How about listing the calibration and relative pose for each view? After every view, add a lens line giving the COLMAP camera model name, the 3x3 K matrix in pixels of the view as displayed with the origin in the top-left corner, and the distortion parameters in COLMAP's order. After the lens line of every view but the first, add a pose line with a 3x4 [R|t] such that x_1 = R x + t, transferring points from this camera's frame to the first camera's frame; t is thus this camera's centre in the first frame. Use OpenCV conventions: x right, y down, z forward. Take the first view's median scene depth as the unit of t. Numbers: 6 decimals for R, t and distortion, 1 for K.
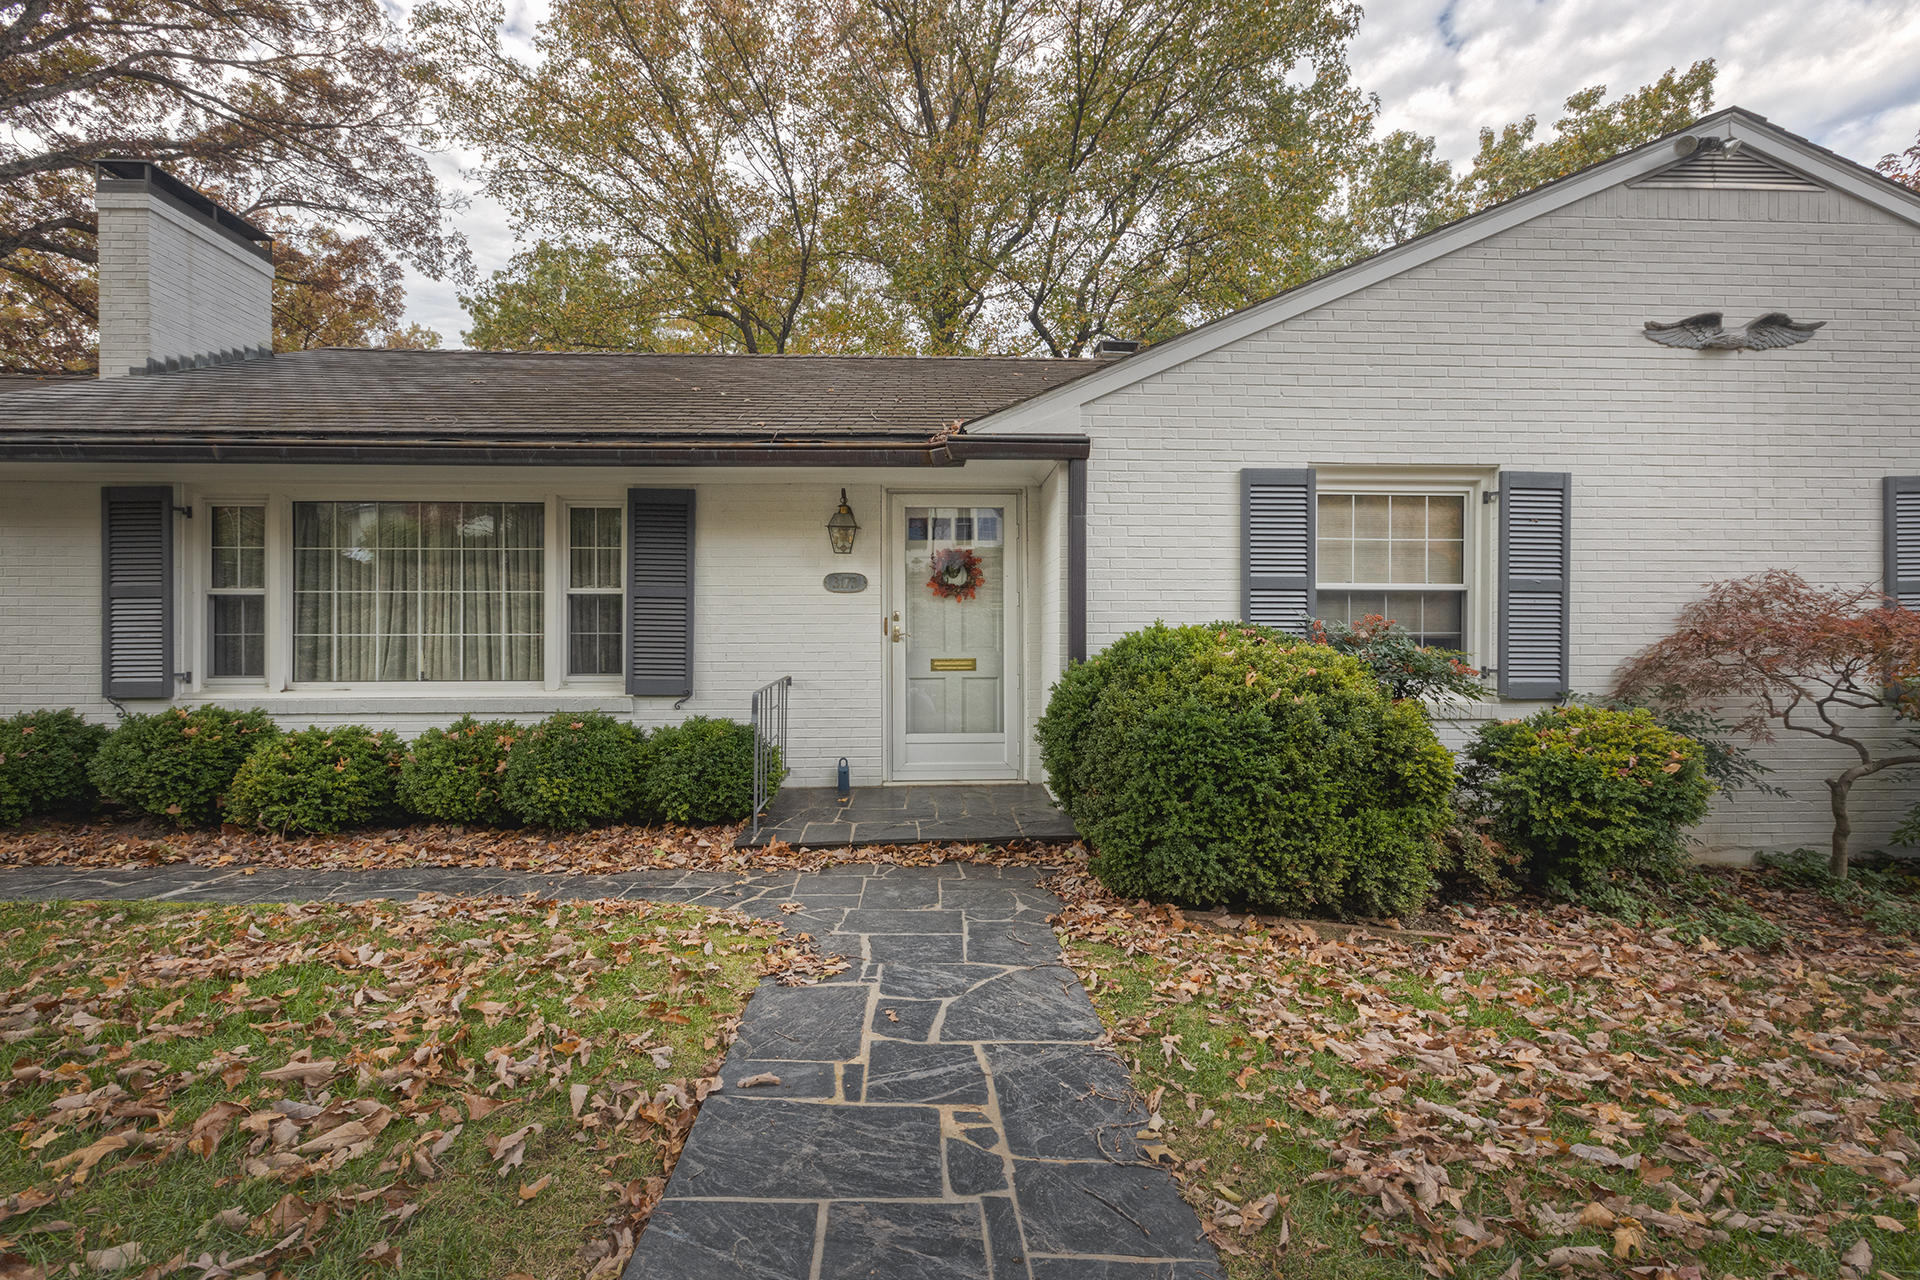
lens RADIAL K [[856.8, 0, 965.8], [0, 856.8, 643.4], [0, 0, 1]] dist [-0.003911, -0.000430]
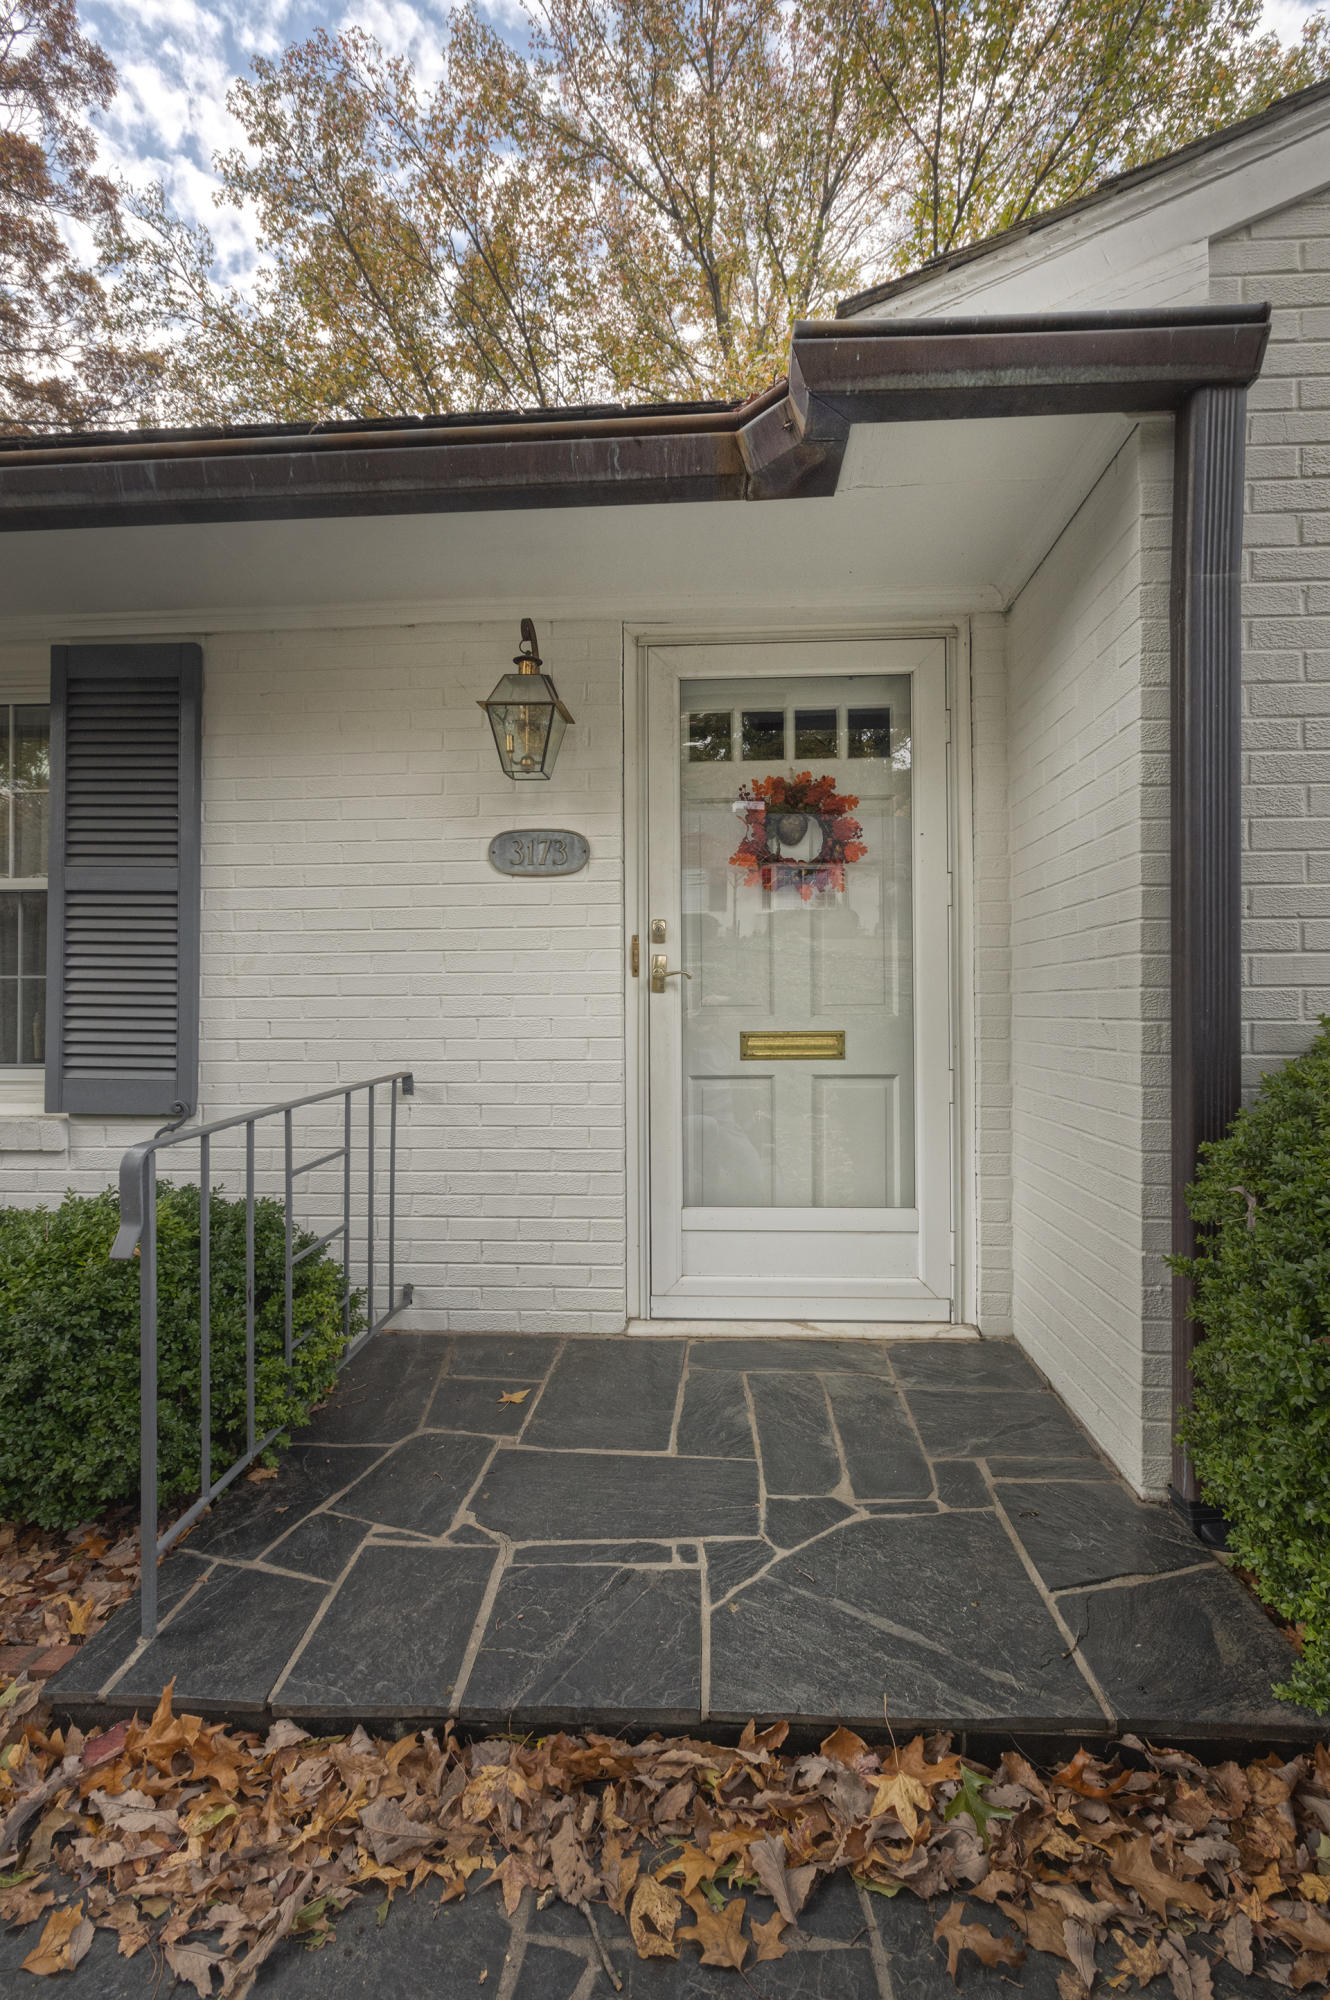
lens RADIAL K [[892.5, 0, 676.7], [0, 892.5, 1004.1], [0, 0, 1]] dist [-0.003911, -0.000430]
pose [[0.994681, -0.003947, -0.102928, -0.027649], [0.002652, 0.999916, -0.012719, 0.010296], [0.102970, 0.012379, 0.994607, 0.582858]]
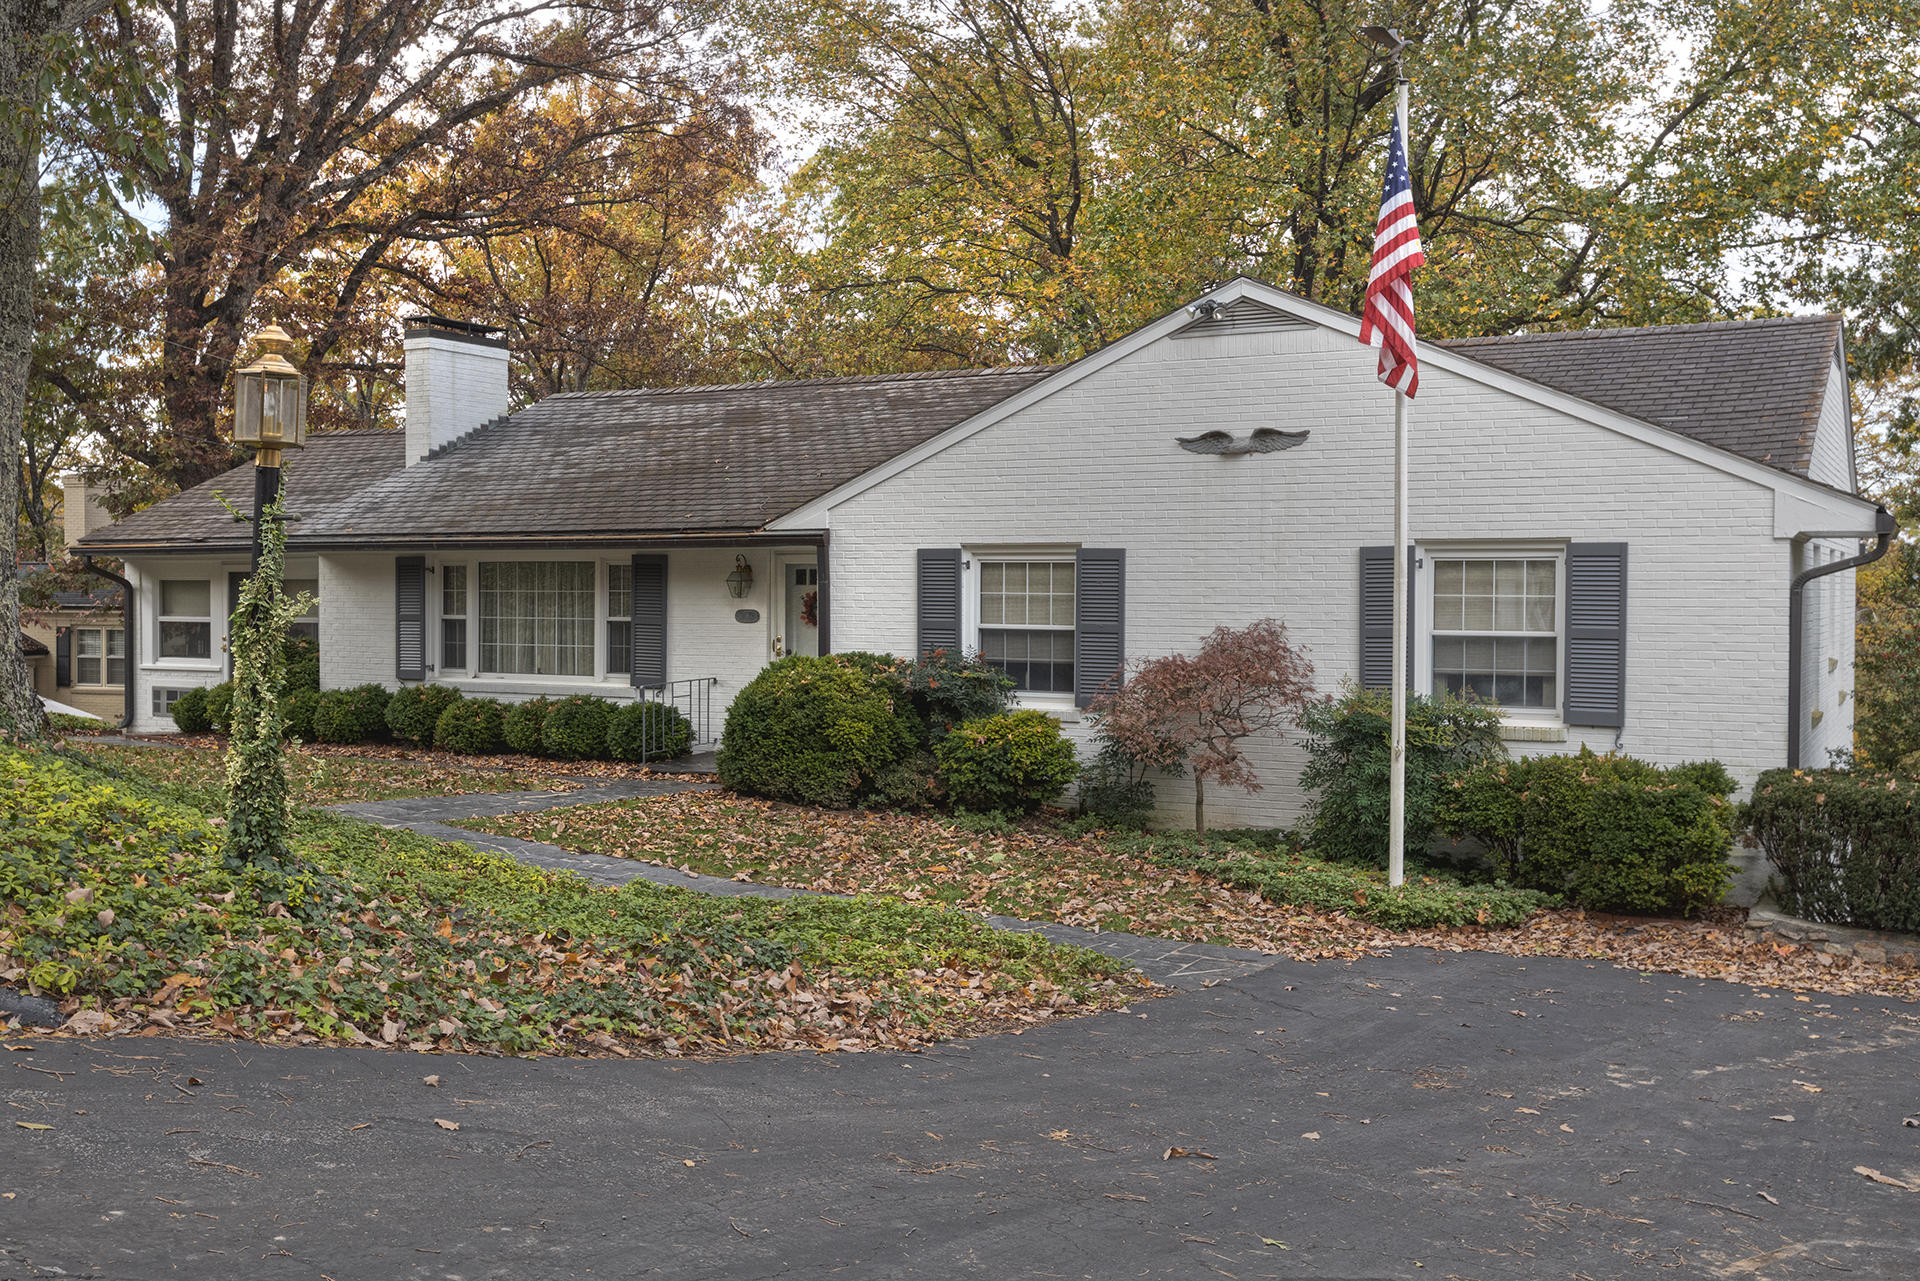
lens RADIAL K [[1921.7, 0, 958.6], [0, 1921.7, 637.3], [0, 0, 1]] dist [-0.007555, 0.000000]
pose [[0.848055, 0.018571, -0.529583, 1.984690], [-0.013924, 0.999822, 0.012765, -0.084223], [0.529726, -0.003451, 0.848162, -1.671634]]
